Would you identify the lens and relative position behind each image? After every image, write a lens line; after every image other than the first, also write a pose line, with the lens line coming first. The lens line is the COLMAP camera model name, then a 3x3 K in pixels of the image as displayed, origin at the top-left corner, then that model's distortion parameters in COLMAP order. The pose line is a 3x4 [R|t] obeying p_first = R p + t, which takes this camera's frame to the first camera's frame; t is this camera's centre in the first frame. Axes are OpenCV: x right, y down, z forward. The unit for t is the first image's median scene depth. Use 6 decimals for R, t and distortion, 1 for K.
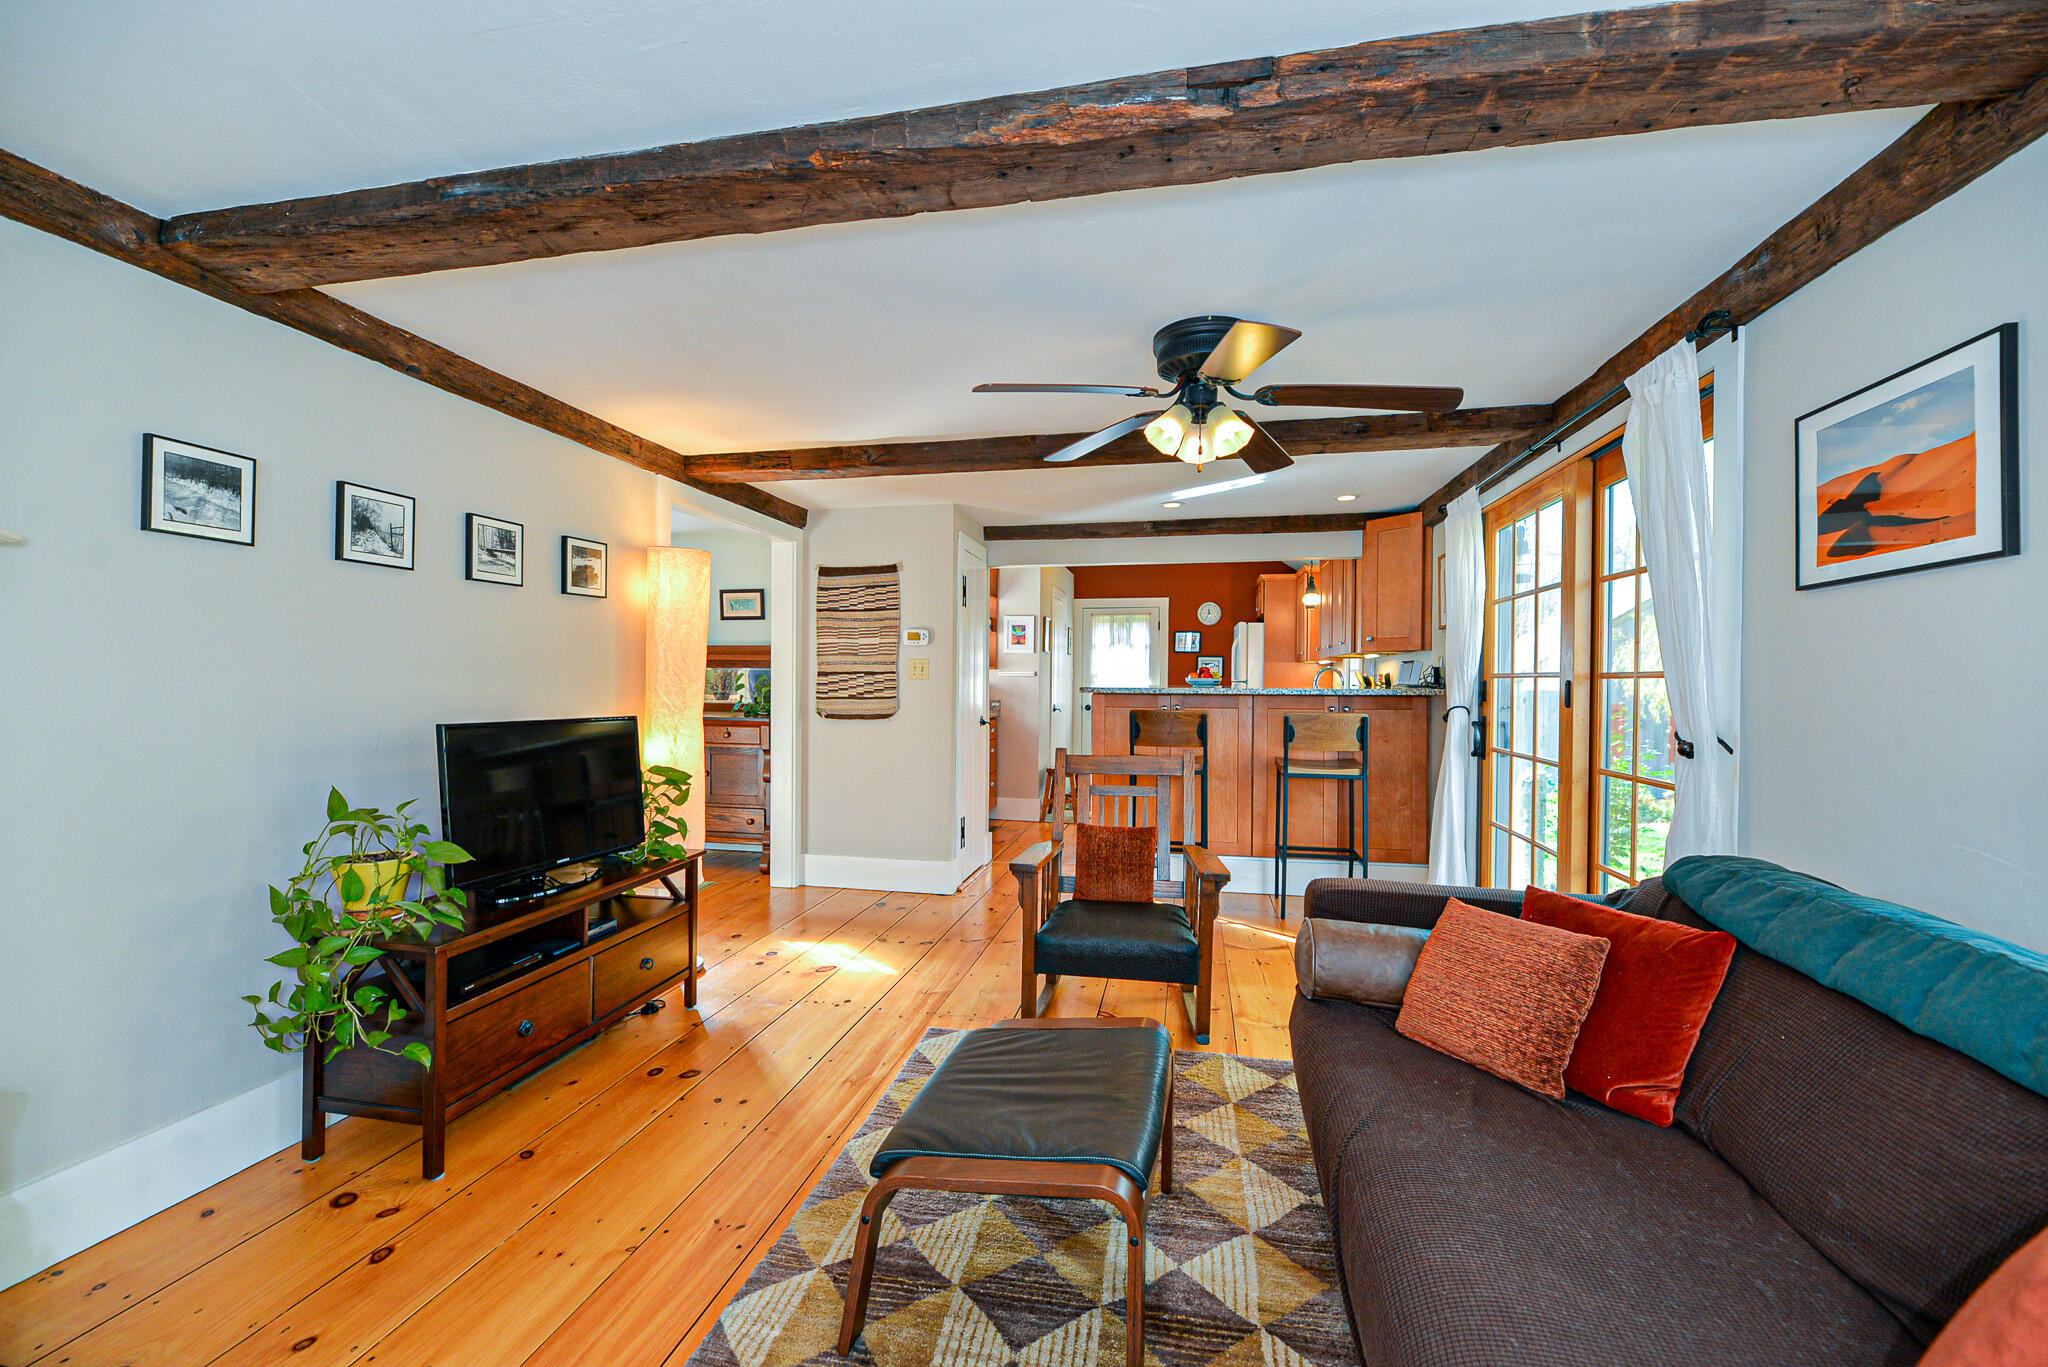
lens RADIAL K [[818.8, 0, 1019.3], [0, 818.8, 688.3], [0, 0, 1]] dist [0.000947, -0.004209]
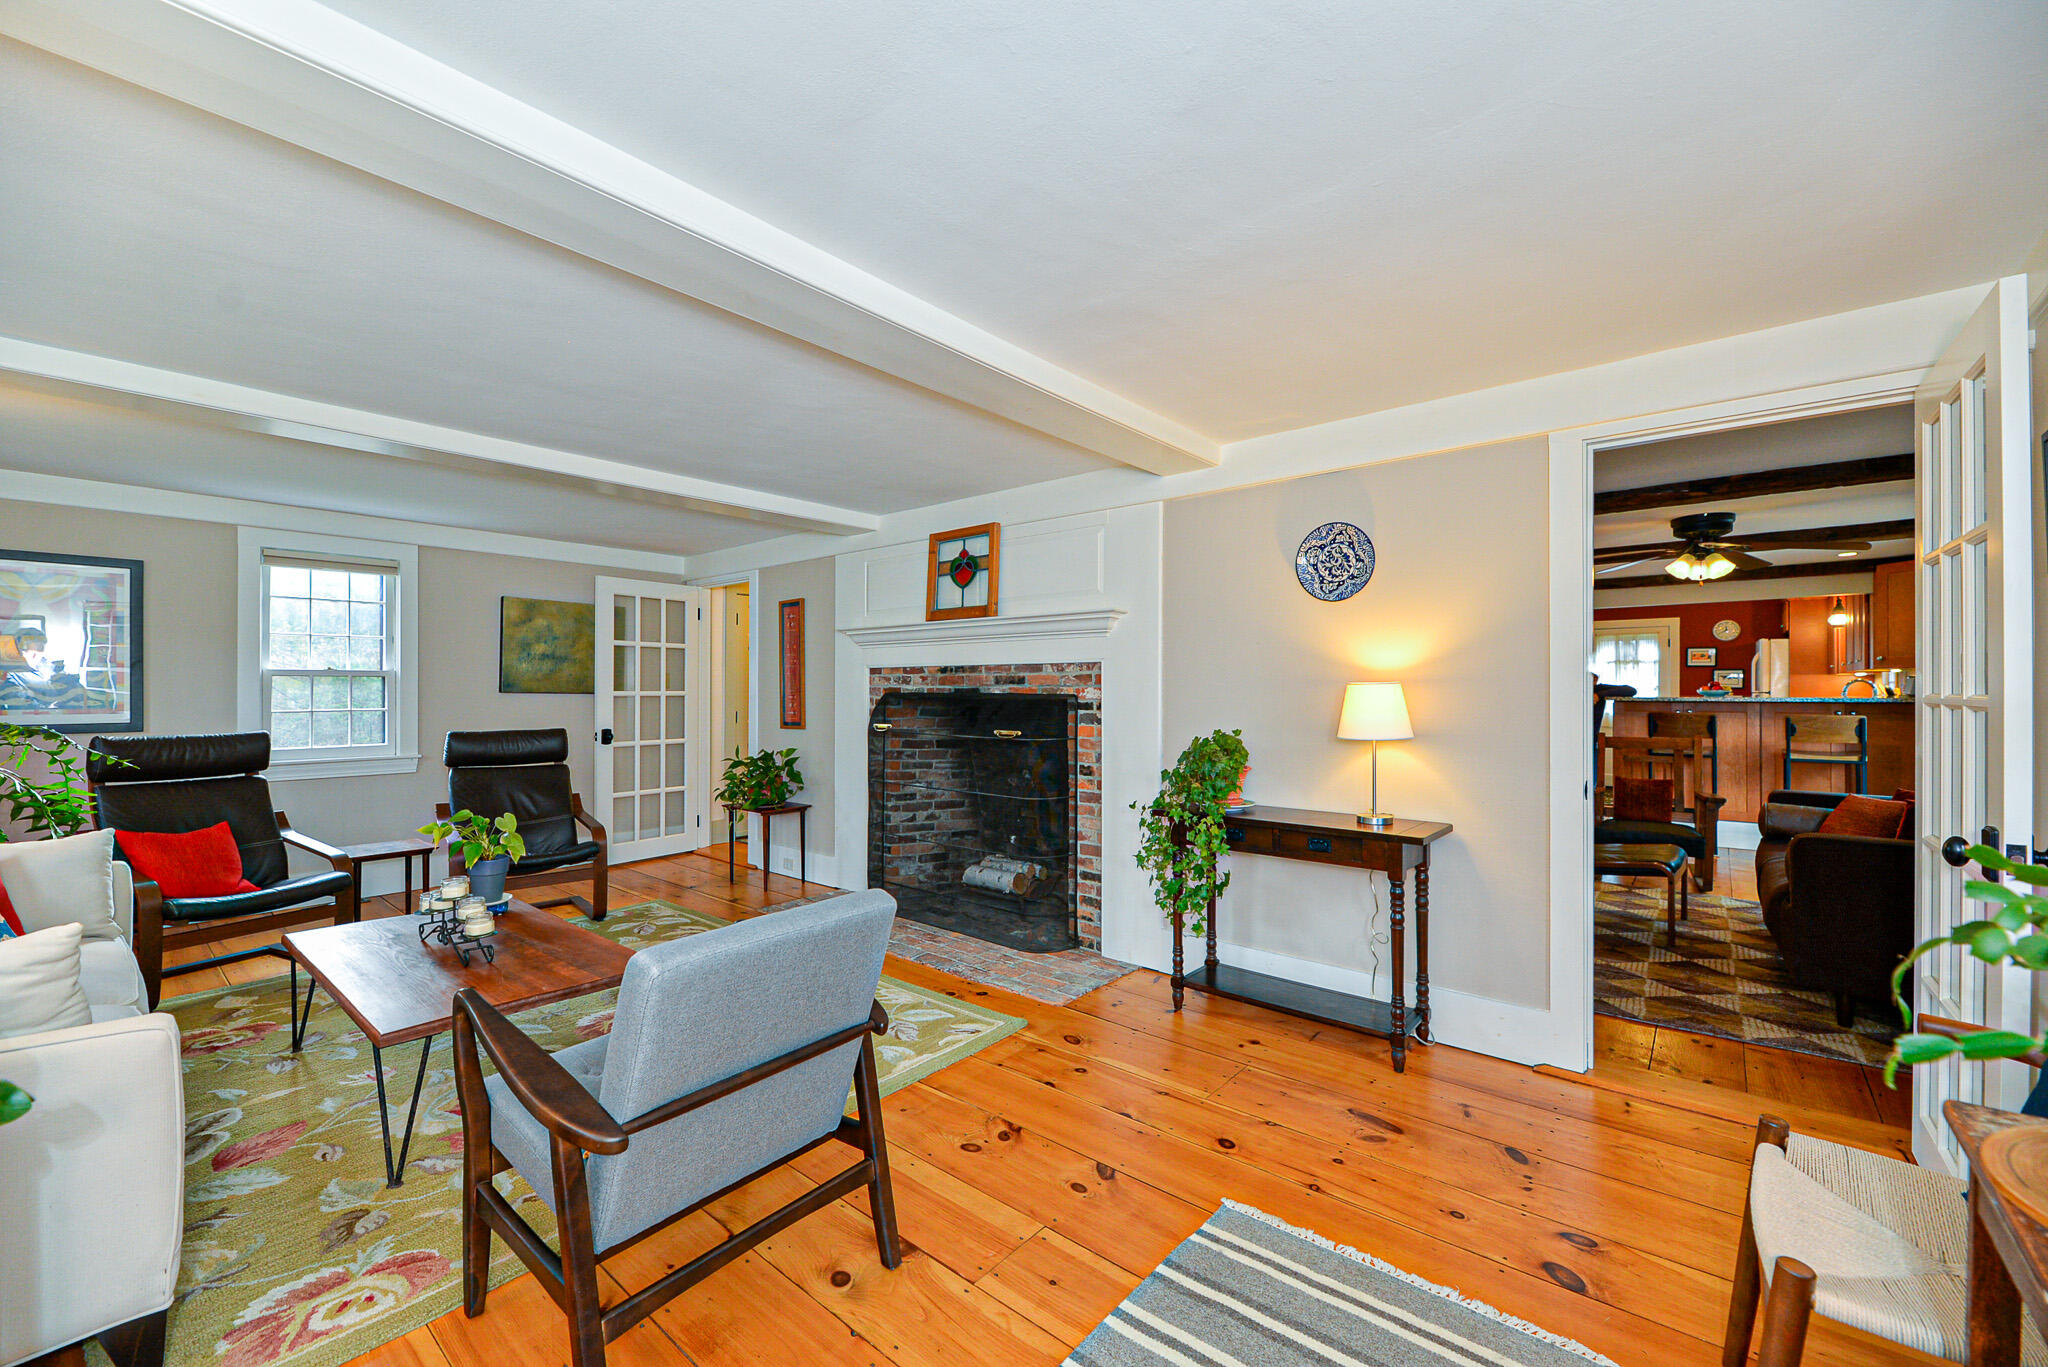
lens RADIAL K [[818.8, 0, 1019.3], [0, 818.8, 688.3], [0, 0, 1]] dist [0.000947, -0.004209]
pose [[0.878734, -0.003633, -0.477297, -0.105875], [-0.003247, 0.999902, -0.013589, 0.005210], [0.477300, 0.013491, 0.878637, -0.559273]]
